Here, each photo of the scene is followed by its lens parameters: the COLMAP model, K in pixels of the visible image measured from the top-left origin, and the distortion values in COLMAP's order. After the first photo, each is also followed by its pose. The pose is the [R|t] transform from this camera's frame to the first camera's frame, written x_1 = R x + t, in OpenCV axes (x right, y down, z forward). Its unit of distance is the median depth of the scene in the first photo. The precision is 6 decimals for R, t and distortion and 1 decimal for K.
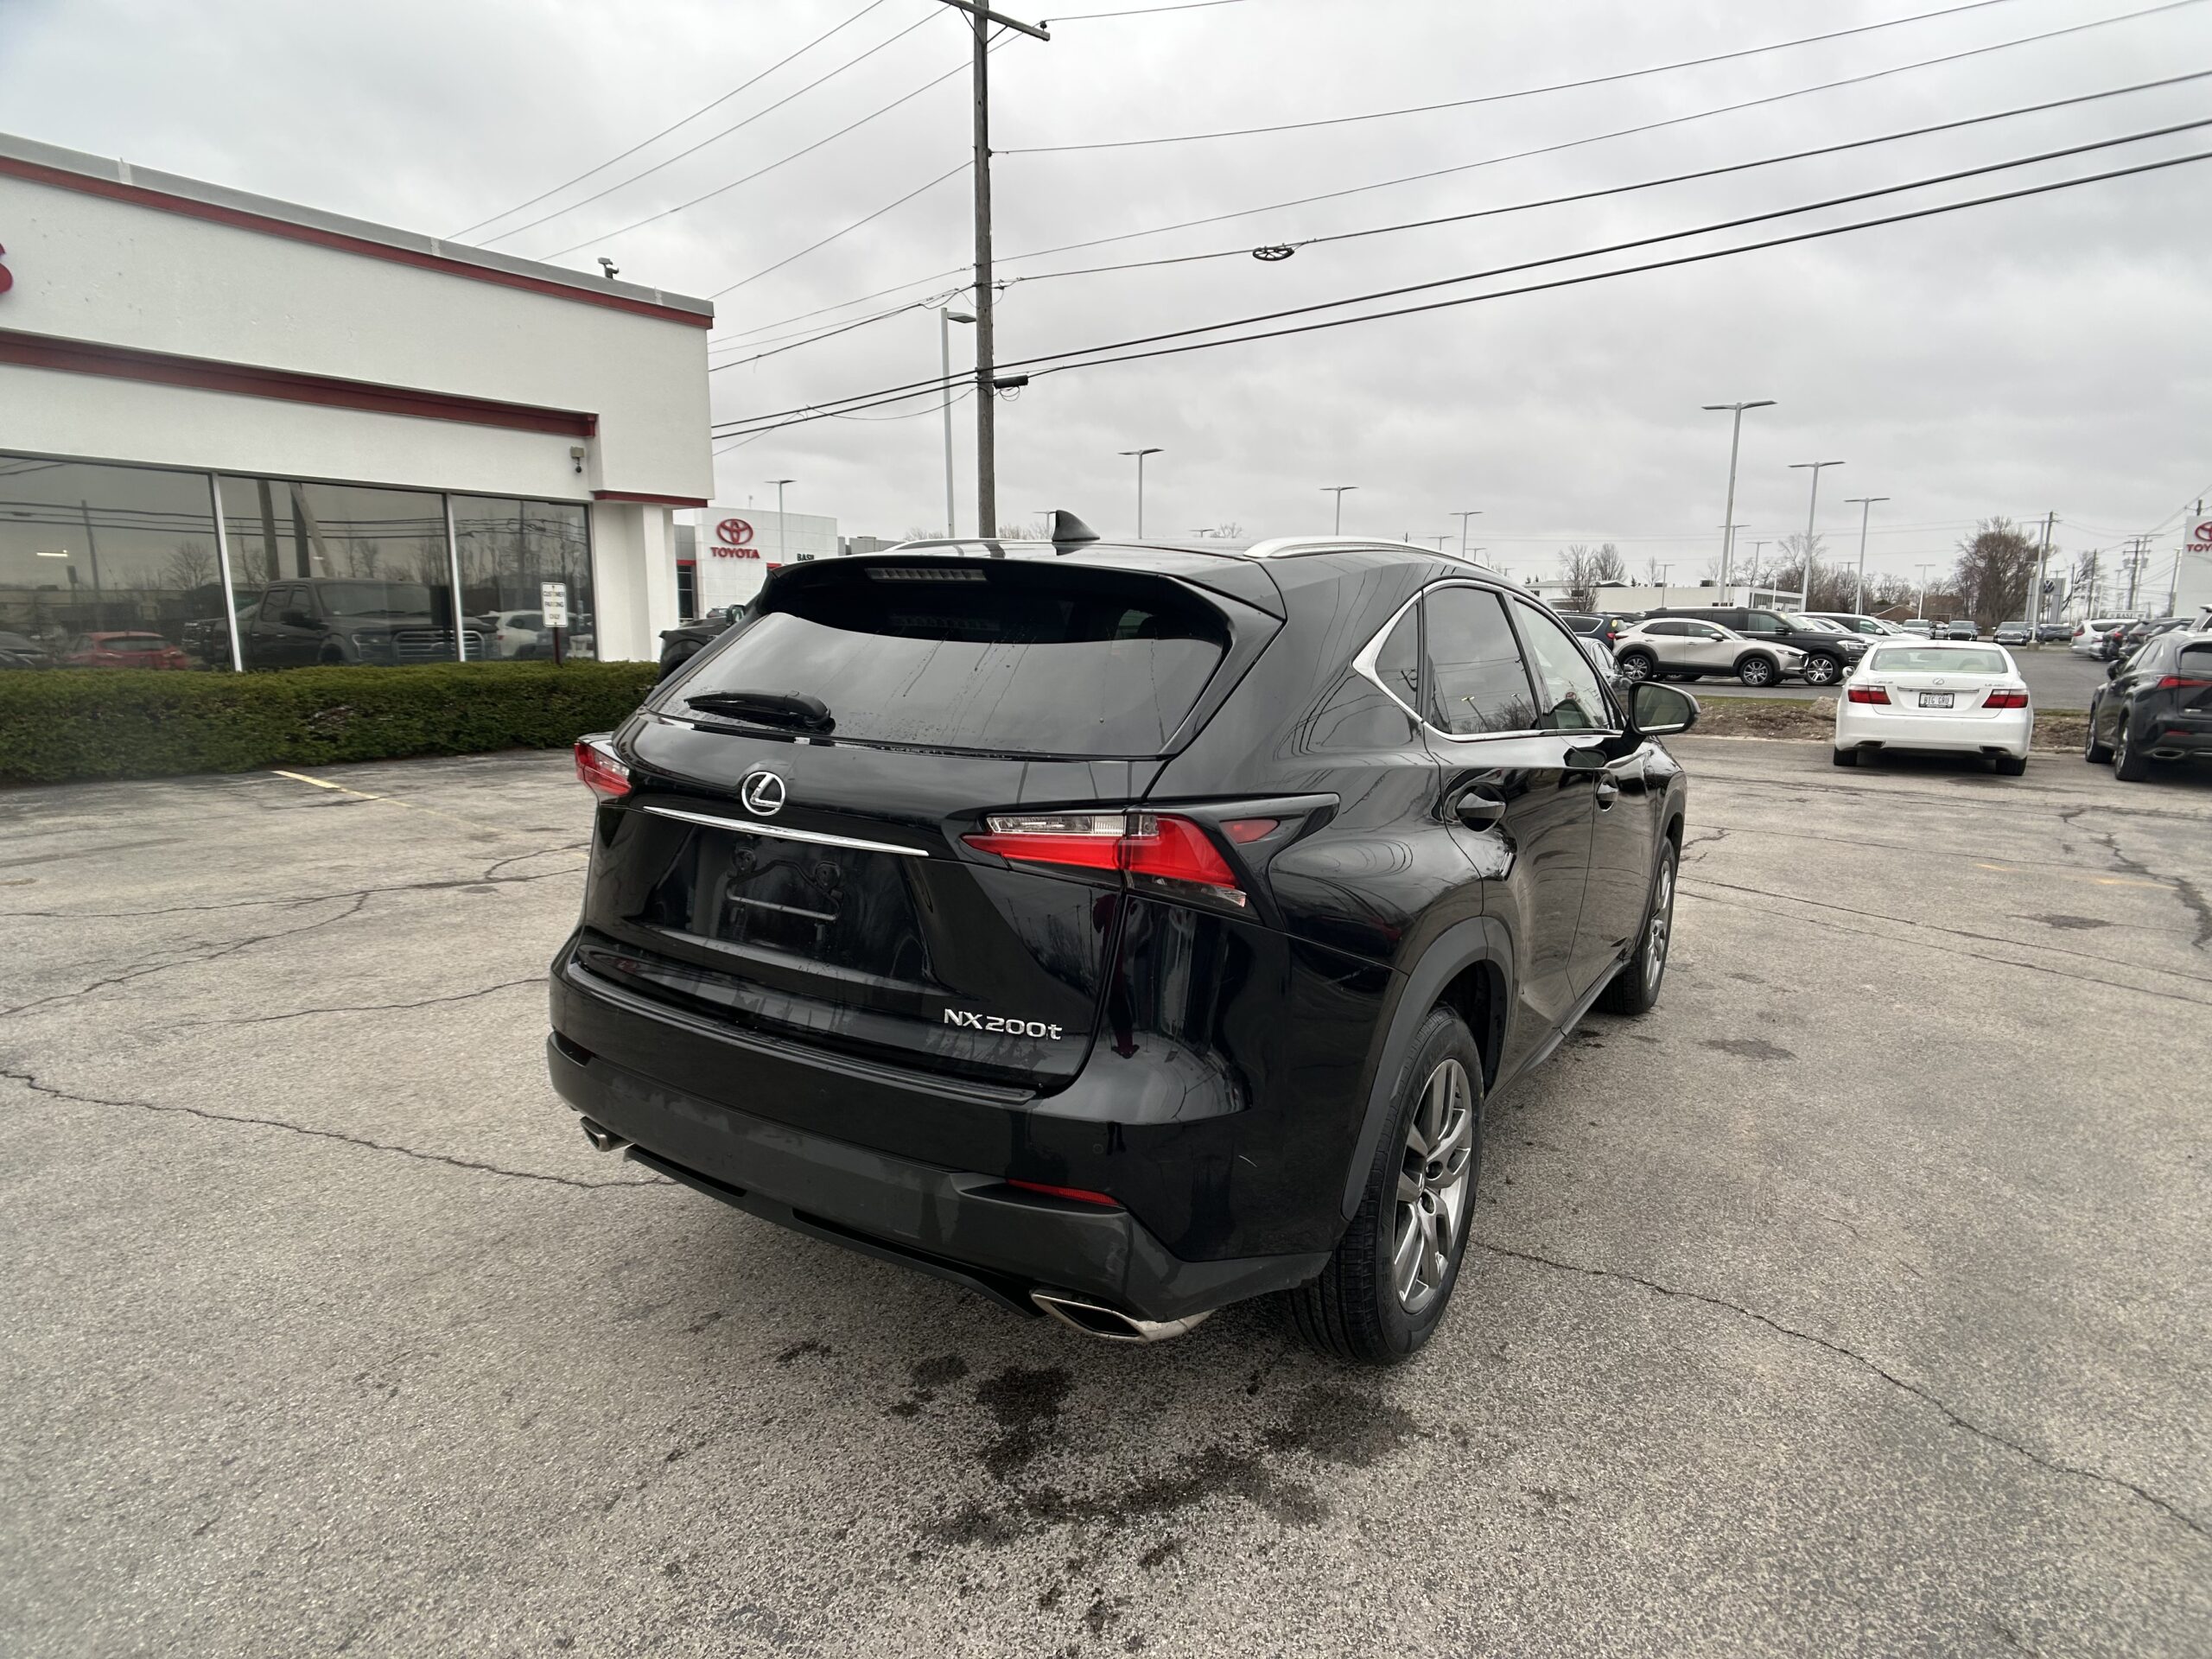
lens RADIAL K [[1243.2, 0, 1154.7], [0, 1243.2, 815.6], [0, 0, 1]] dist [-0.018430, 0.014498]
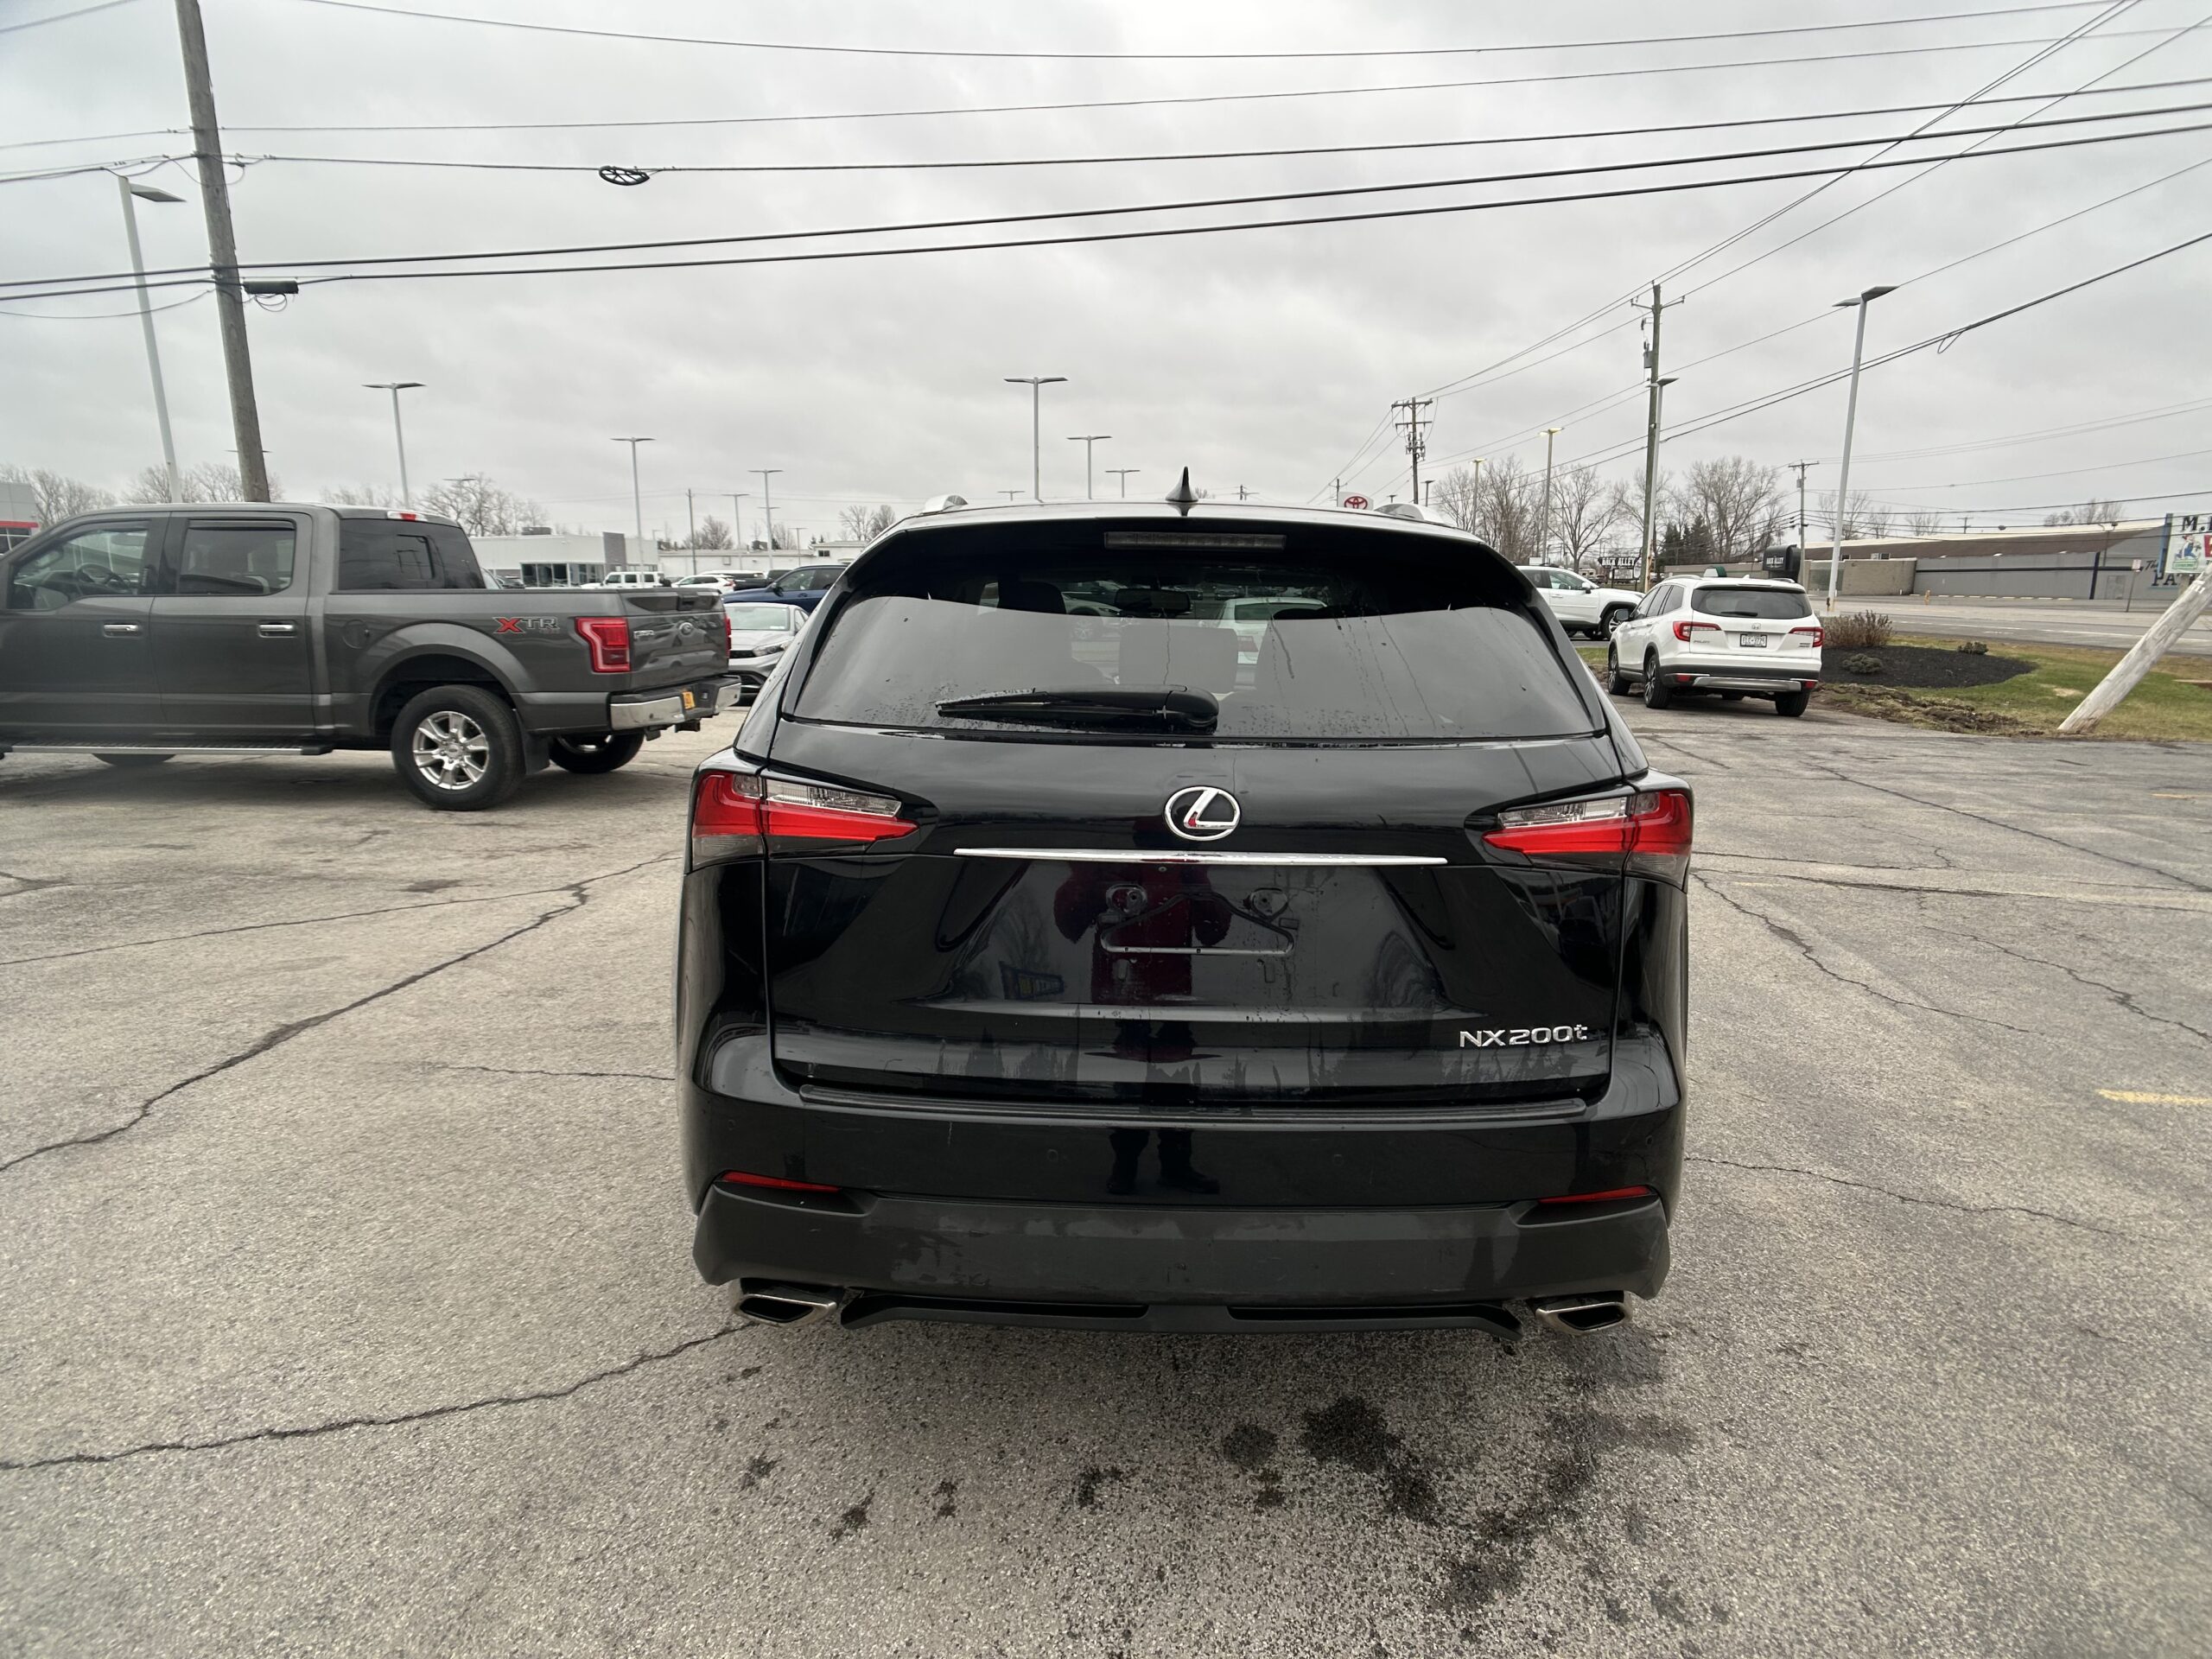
lens RADIAL K [[1239.3, 0, 1133.6], [0, 1239.3, 817.3], [0, 0, 1]] dist [-0.006486, -0.000493]
pose [[0.856640, -0.107293, 0.504634, -0.582617], [0.090256, 0.994218, 0.058173, -0.051248], [-0.507958, -0.004288, 0.861371, 0.256513]]
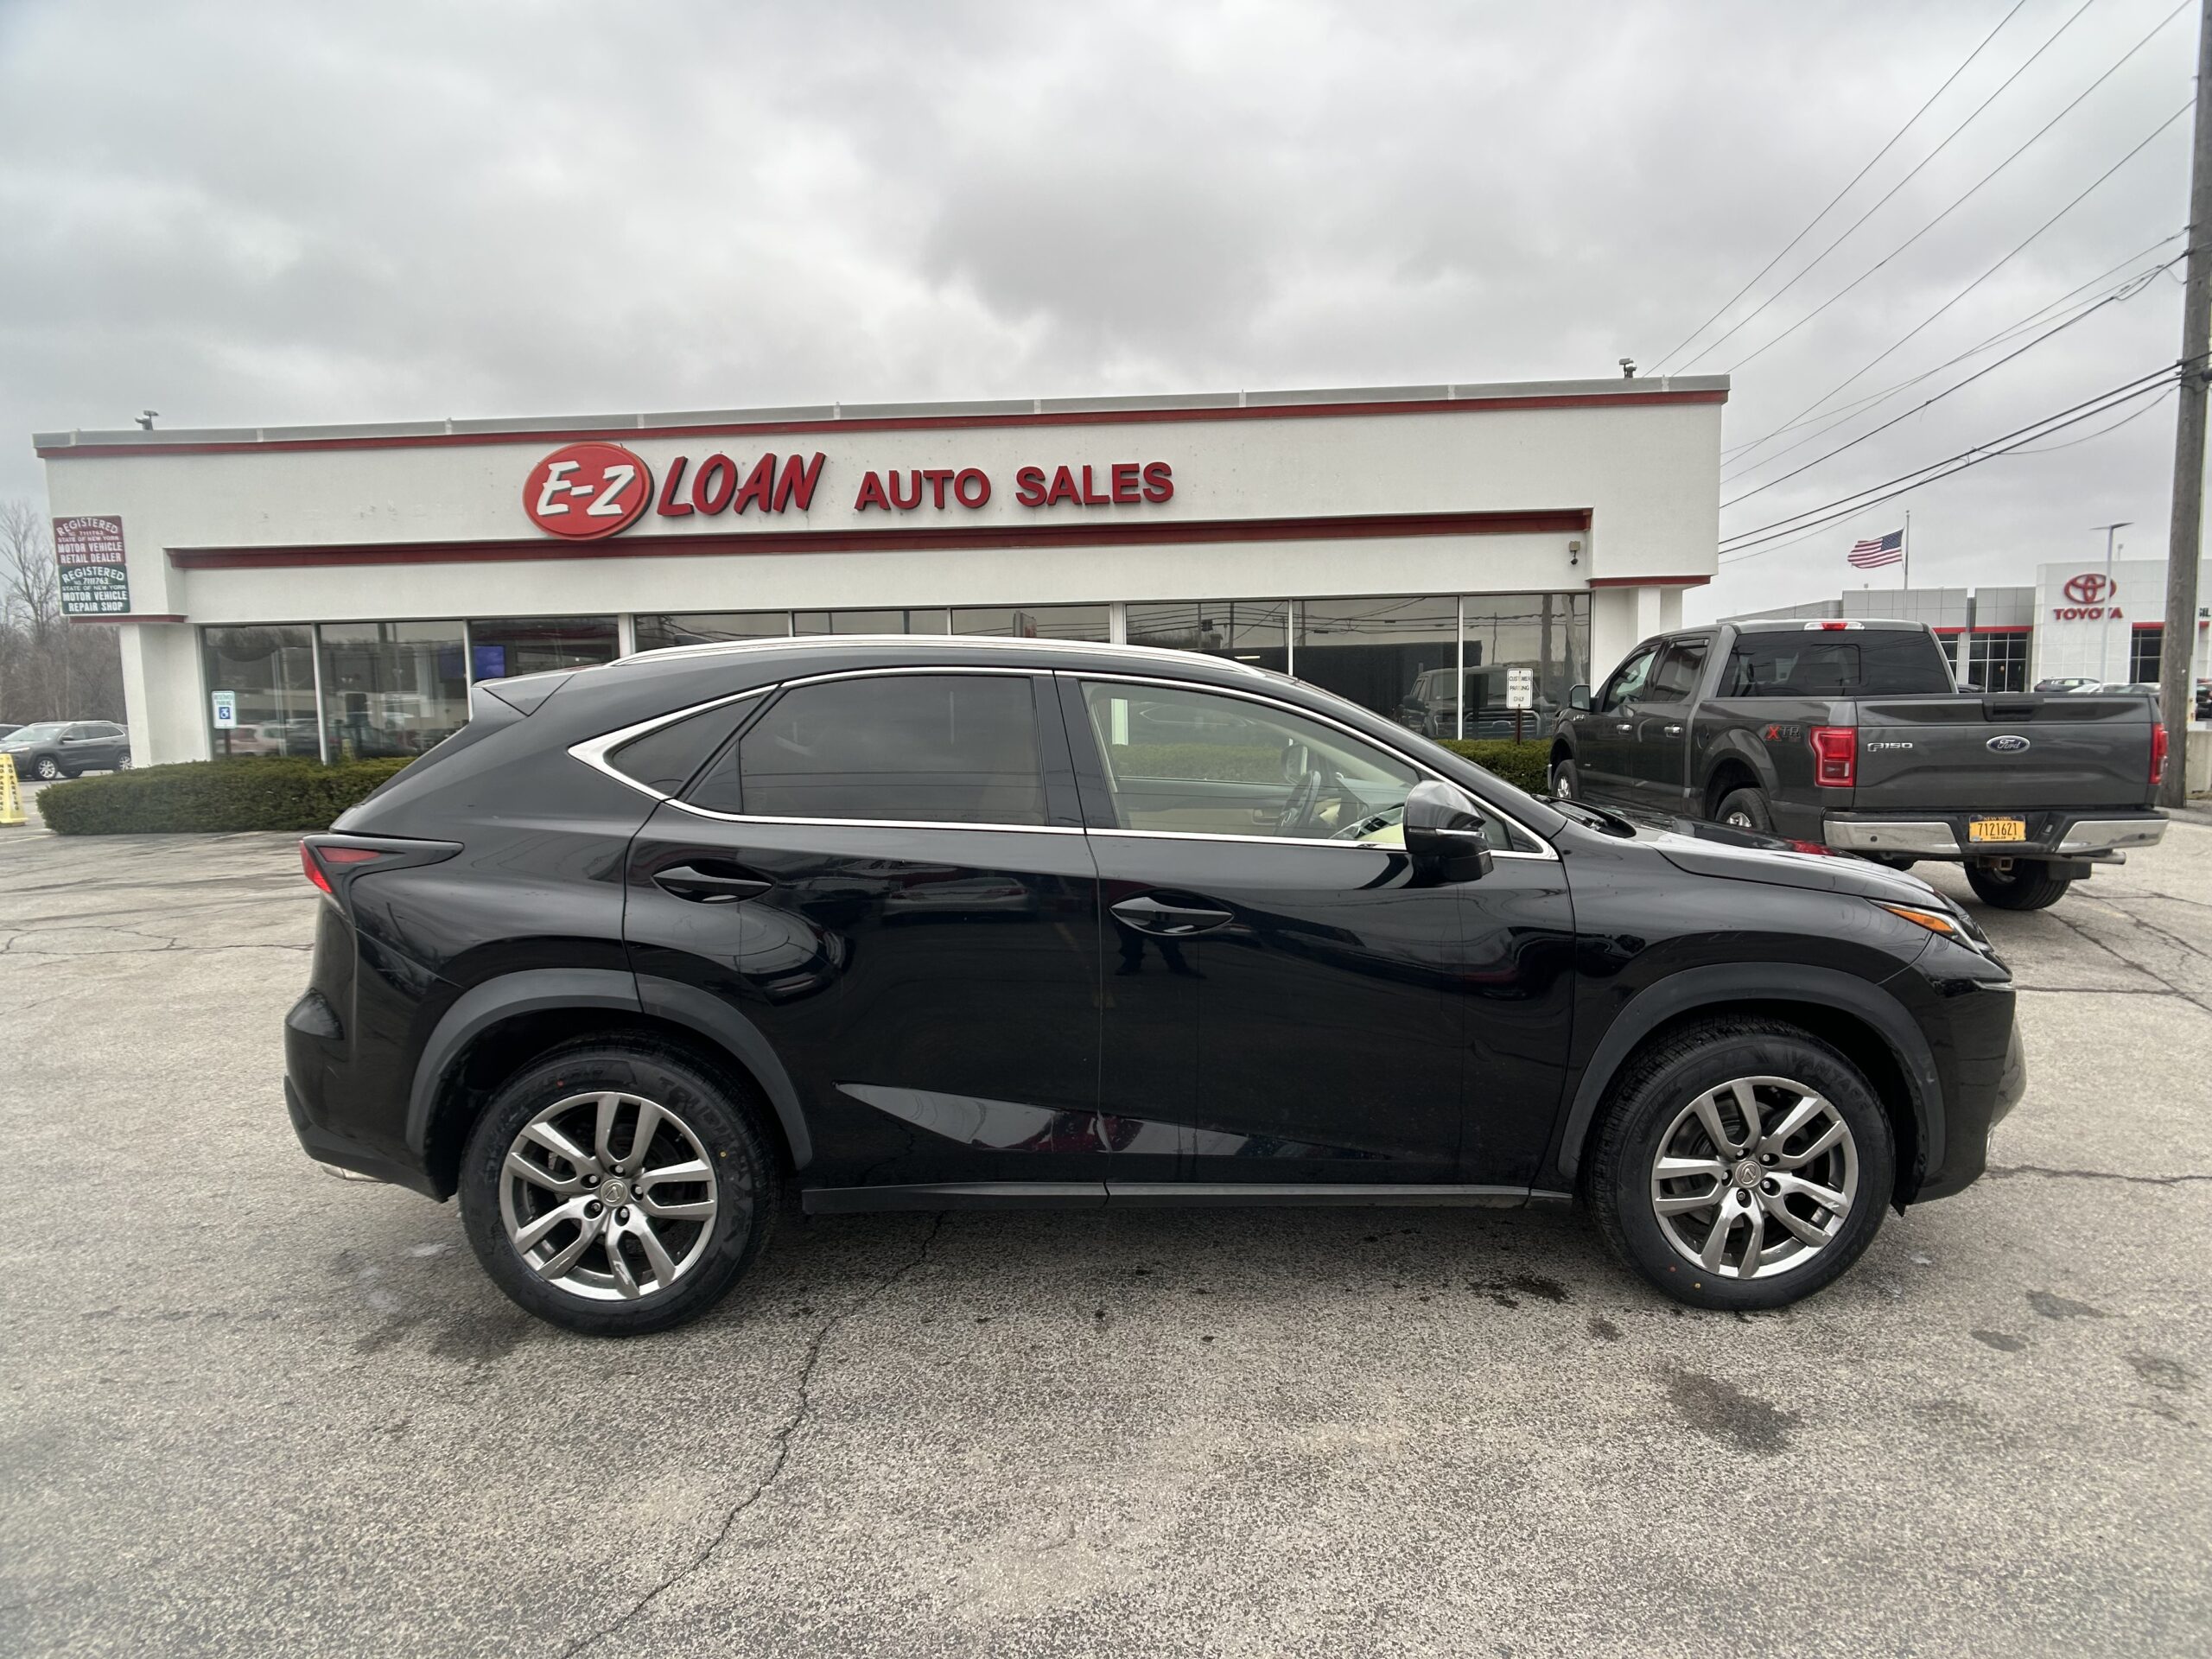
lens RADIAL K [[1243.2, 0, 1154.7], [0, 1243.2, 815.6], [0, 0, 1]] dist [-0.018430, 0.014498]
pose [[0.538423, 0.058642, -0.840632, 1.361951], [-0.110202, 0.993908, -0.001250, -0.104832], [0.835438, 0.093313, 0.541605, 0.720978]]
